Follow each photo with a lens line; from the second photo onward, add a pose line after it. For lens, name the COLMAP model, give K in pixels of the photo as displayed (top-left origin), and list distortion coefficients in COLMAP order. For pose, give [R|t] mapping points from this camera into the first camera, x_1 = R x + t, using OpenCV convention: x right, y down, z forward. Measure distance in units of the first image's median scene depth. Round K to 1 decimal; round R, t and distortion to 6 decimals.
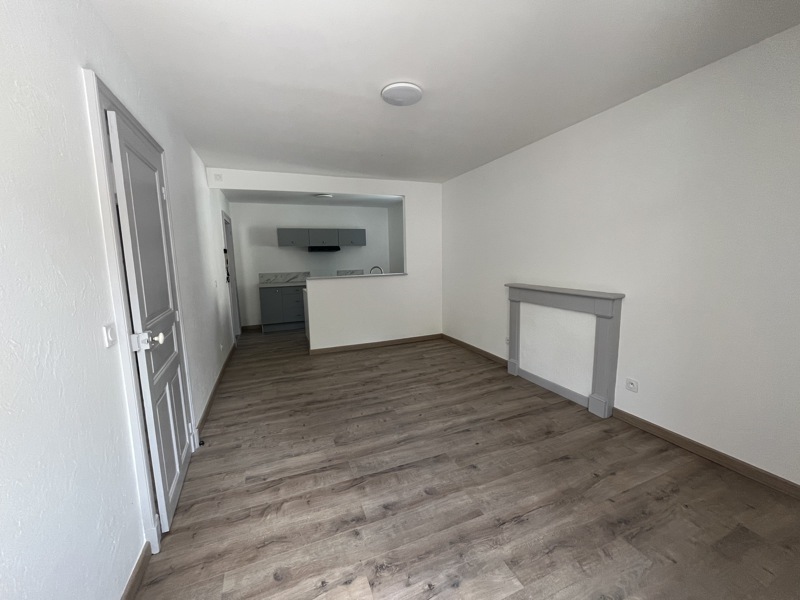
lens RADIAL K [[321.5, 0, 401.9], [0, 321.5, 298.3], [0, 0, 1]] dist [0.003748, 0.000419]
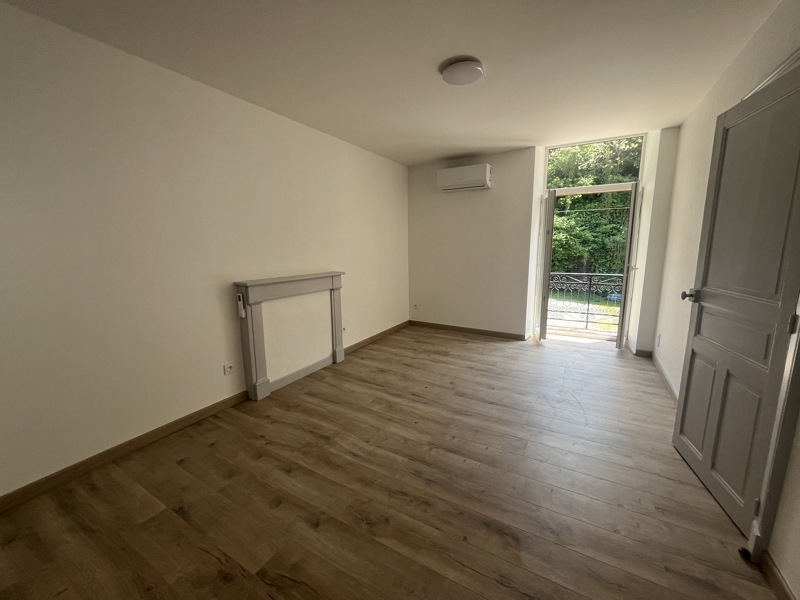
lens RADIAL K [[321.5, 0, 396.7], [0, 321.5, 297.3], [0, 0, 1]] dist [0.003748, 0.000419]
pose [[-0.609362, -0.098984, 0.786690, -0.535528], [0.123305, 0.968276, 0.217343, -0.154838], [-0.783246, 0.229444, -0.577825, 1.396191]]
